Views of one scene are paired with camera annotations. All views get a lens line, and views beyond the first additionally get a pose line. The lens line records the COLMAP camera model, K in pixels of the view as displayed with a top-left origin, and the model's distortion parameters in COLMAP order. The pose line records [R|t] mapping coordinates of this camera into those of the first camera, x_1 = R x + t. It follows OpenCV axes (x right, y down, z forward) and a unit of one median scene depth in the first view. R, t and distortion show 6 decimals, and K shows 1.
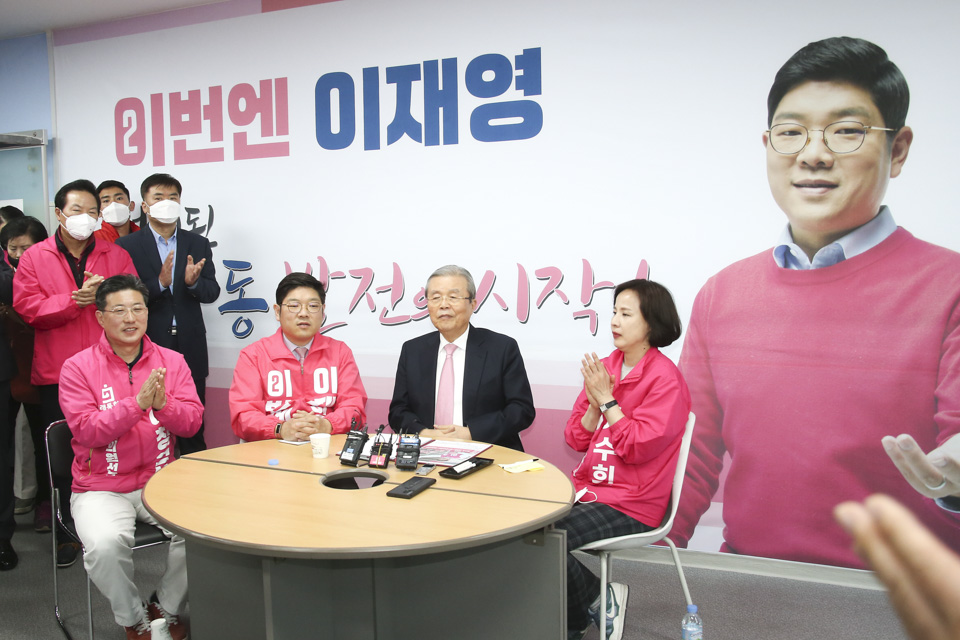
lens RADIAL K [[925.9, 0, 440.2], [0, 925.9, 295.4], [0, 0, 1]] dist [-0.069539, 0.000000]
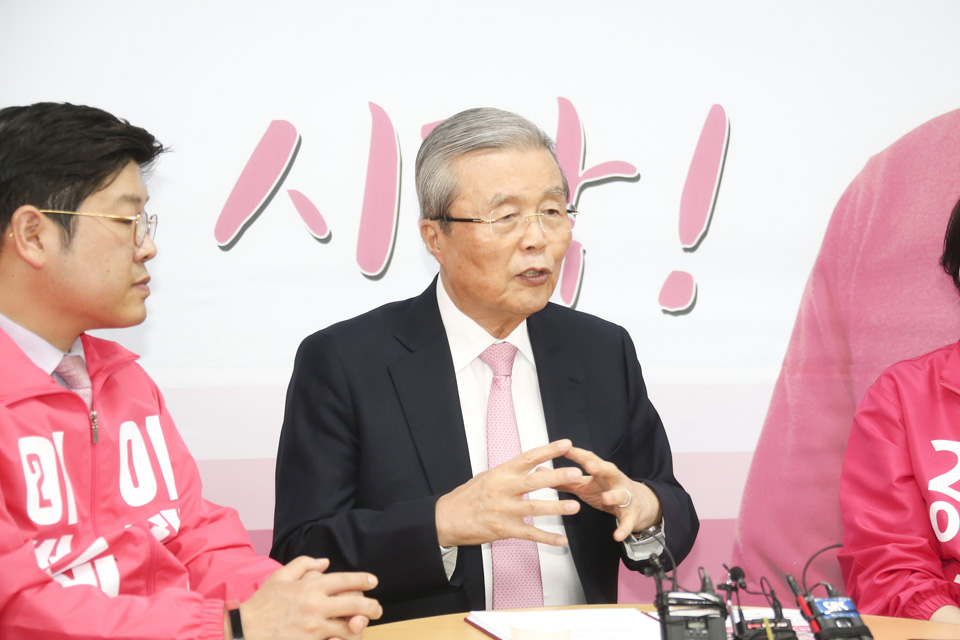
lens RADIAL K [[2769.2, 0, 471.4], [0, 2769.2, 314.8], [0, 0, 1]] dist [0.447678, 0.000000]
pose [[0.701576, -0.015818, 0.712419, -0.685221], [-0.005702, 0.999597, 0.027809, 0.016324], [-0.712572, -0.023572, 0.701203, 0.289662]]
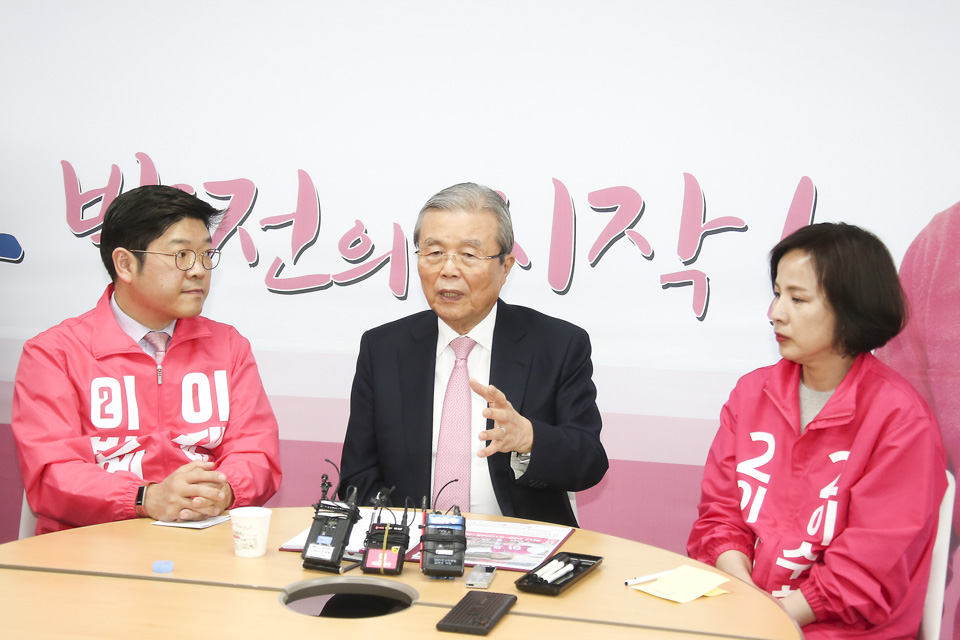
lens RADIAL K [[1796.9, 0, 440.4], [0, 1796.9, 284.1], [0, 0, 1]] dist [0.261577, 0.000000]
pose [[0.986785, 0.017890, 0.161047, -0.156877], [-0.022114, 0.999456, 0.024472, 0.001483], [-0.160521, -0.027710, 0.986643, 0.012419]]
